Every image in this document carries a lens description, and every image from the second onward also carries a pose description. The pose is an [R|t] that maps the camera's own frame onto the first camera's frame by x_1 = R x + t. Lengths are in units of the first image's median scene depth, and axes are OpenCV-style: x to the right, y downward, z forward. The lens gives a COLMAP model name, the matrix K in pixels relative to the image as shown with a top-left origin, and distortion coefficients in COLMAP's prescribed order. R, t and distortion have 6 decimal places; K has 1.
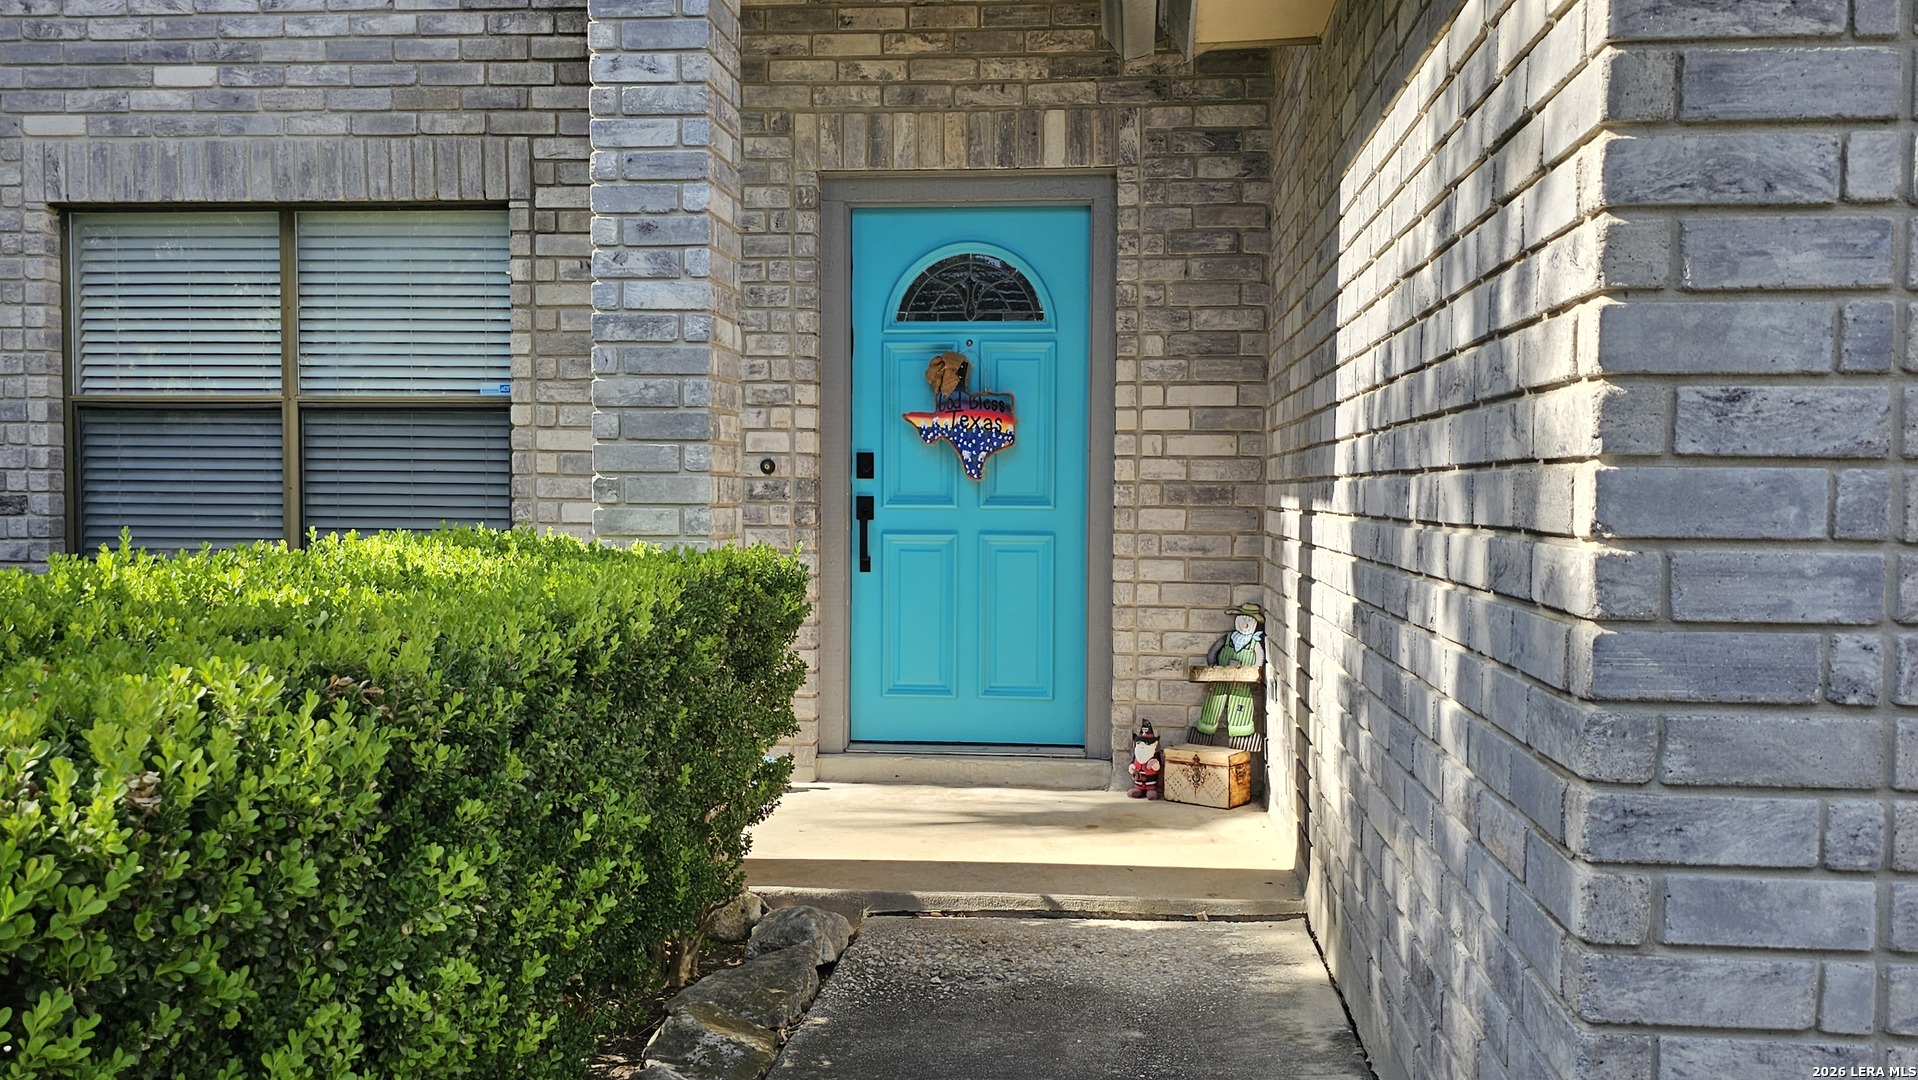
lens RADIAL K [[1600.3, 0, 963.3], [0, 1600.3, 551.2], [0, 0, 1]] dist [0.077265, -0.102369]
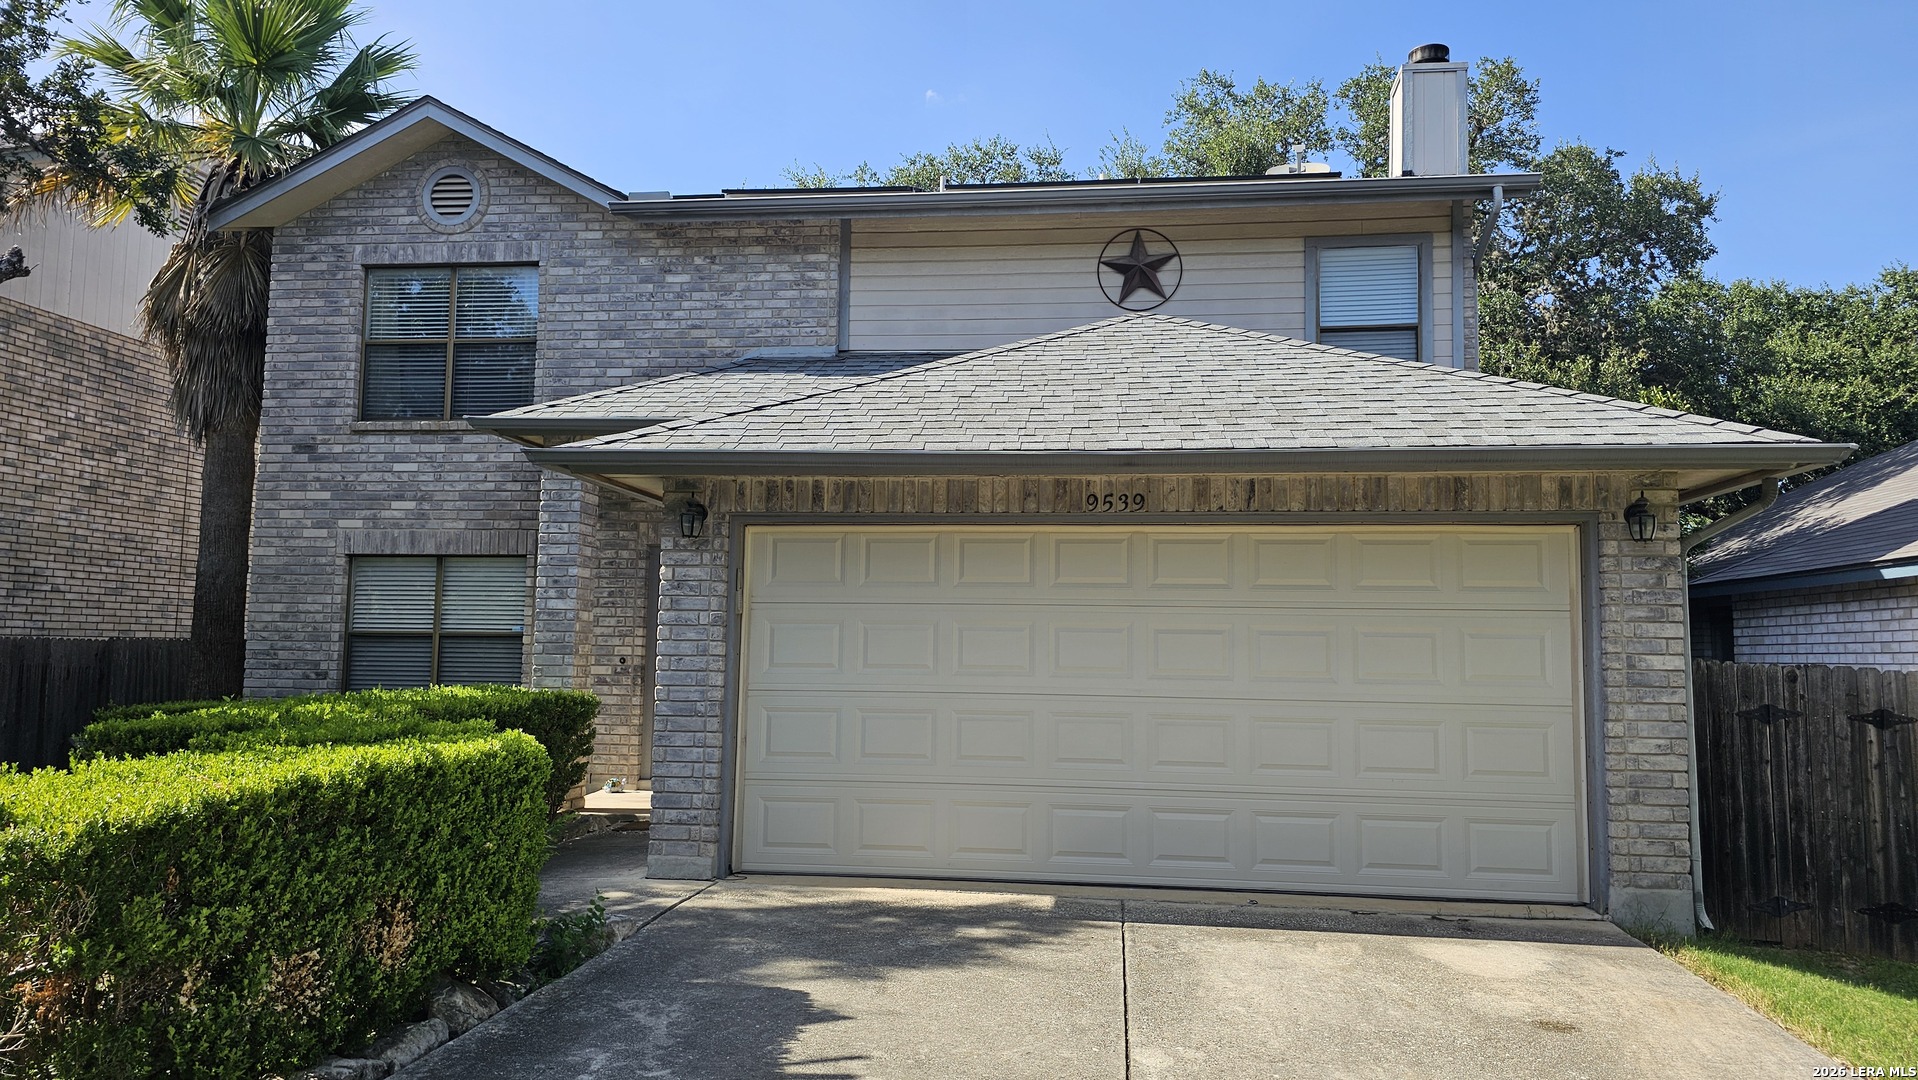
lens RADIAL K [[1262.2, 0, 959.0], [0, 1262.2, 540.0], [0, 0, 1]] dist [0.054932, -0.057185]
pose [[0.999710, 0.003843, -0.023789, 0.441658], [-0.006992, 0.990988, -0.133767, 0.020975], [0.023061, 0.133895, 0.990727, -0.955629]]
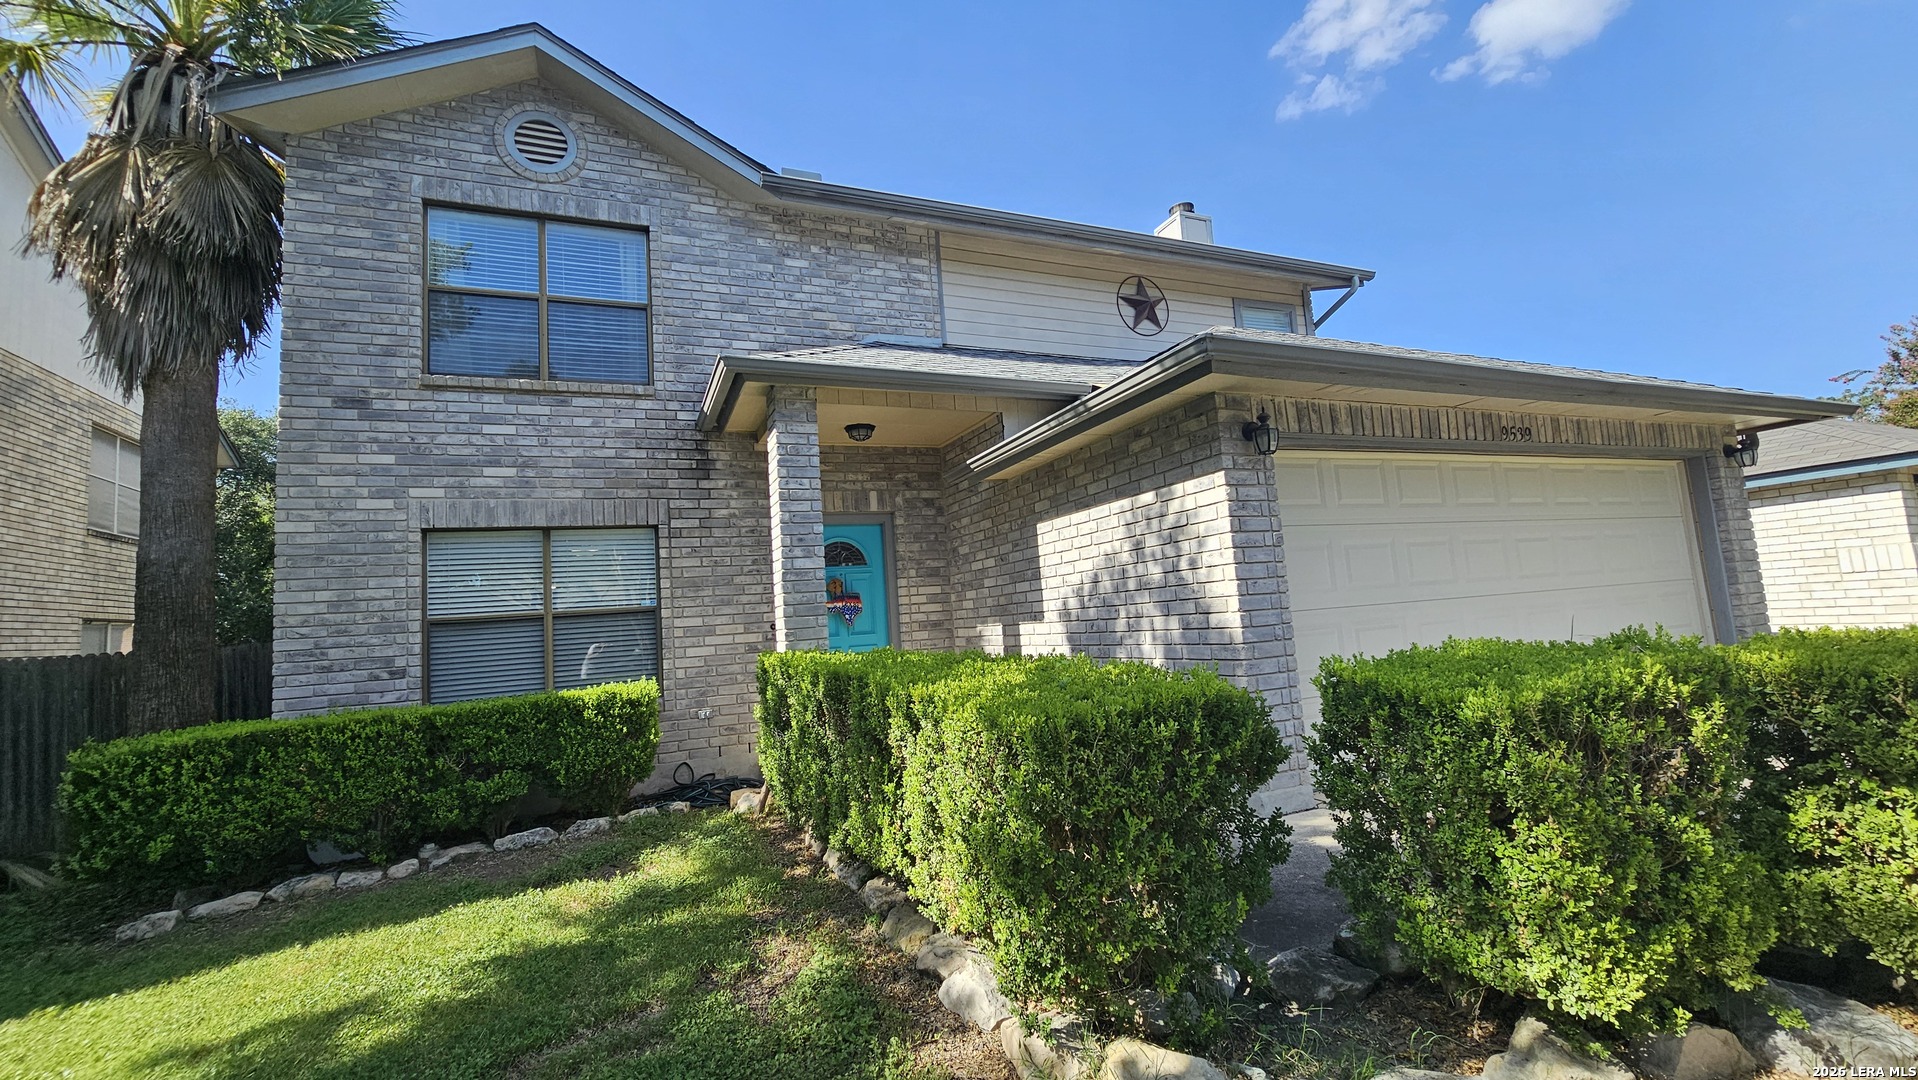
lens RADIAL K [[786.1, 0, 947.2], [0, 786.1, 535.6], [0, 0, 1]] dist [-0.001348, -0.000026]
pose [[0.876997, -0.017055, 0.480193, -0.467807], [0.095563, 0.985596, -0.139525, 0.004294], [-0.470897, 0.168252, 0.865995, -0.219213]]
